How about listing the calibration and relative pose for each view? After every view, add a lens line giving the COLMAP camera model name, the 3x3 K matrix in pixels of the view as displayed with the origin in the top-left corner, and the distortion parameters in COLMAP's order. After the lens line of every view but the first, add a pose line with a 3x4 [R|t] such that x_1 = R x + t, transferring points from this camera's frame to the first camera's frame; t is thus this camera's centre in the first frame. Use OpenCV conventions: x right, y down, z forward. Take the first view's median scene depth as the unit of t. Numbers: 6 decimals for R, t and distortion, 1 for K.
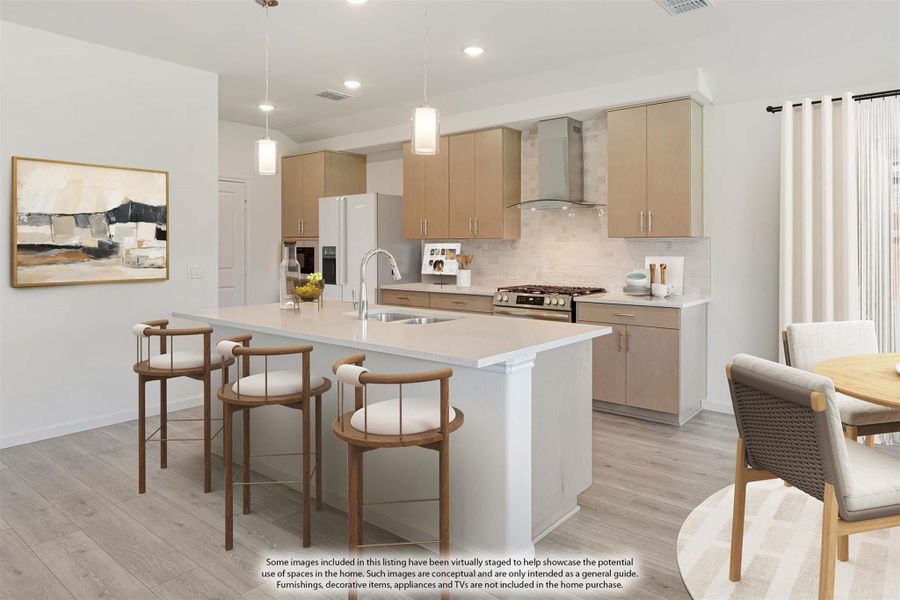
lens RADIAL K [[571.7, 0, 478.9], [0, 571.7, 250.7], [0, 0, 1]] dist [-0.005525, -0.000484]
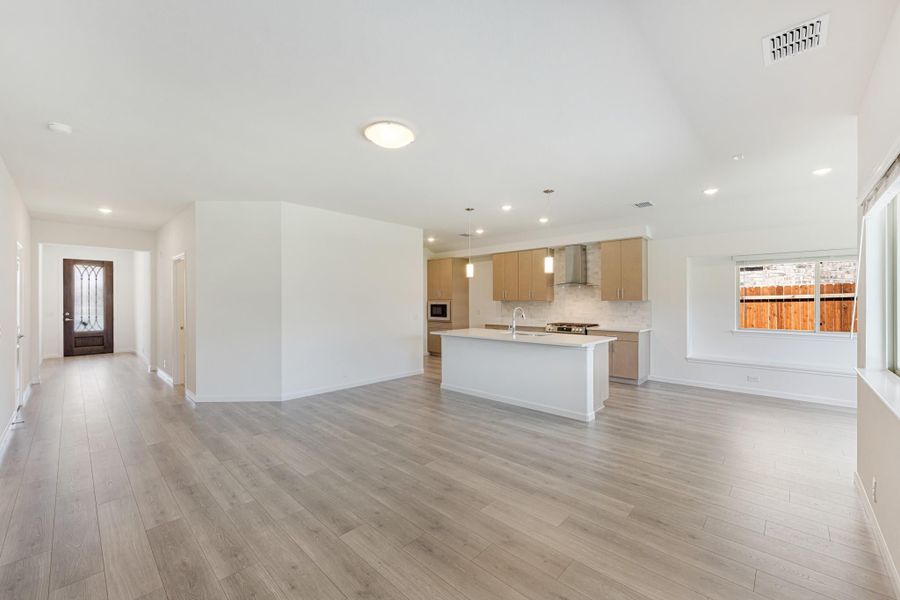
lens RADIAL K [[358.6, 0, 450.3], [0, 358.6, 301.7], [0, 0, 1]] dist [-0.001191, 0.000004]
pose [[0.995717, -0.001854, -0.092435, -0.208261], [0.001378, 0.999985, -0.005215, -0.011756], [0.092443, 0.005065, 0.995705, -0.387765]]
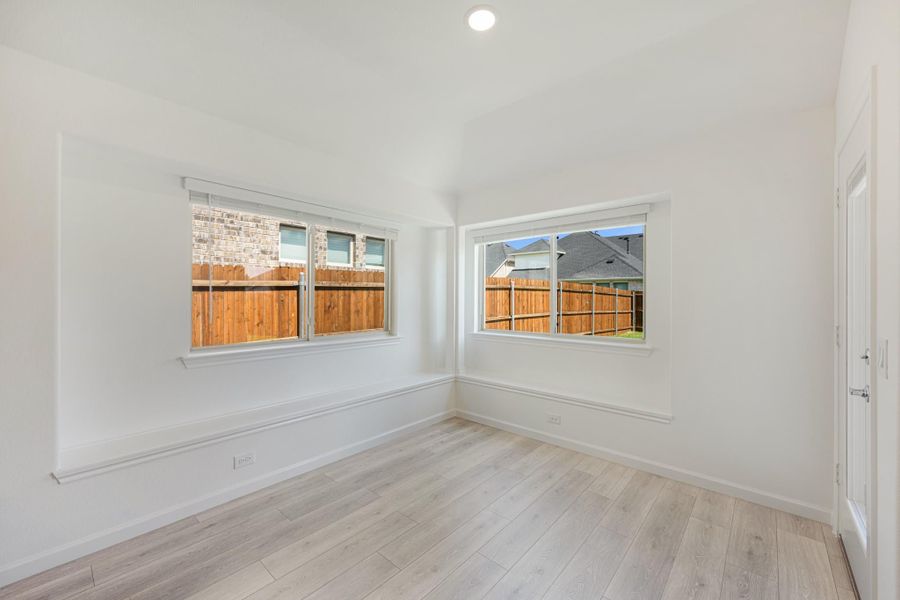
lens RADIAL K [[373.6, 0, 450.0], [0, 373.6, 298.4], [0, 0, 1]] dist [-0.000655, 0.000360]
pose [[0.093730, -0.003312, 0.995592, 0.122909], [0.001679, 0.999994, 0.003168, -0.003067], [-0.995596, 0.001374, 0.093735, 0.434503]]
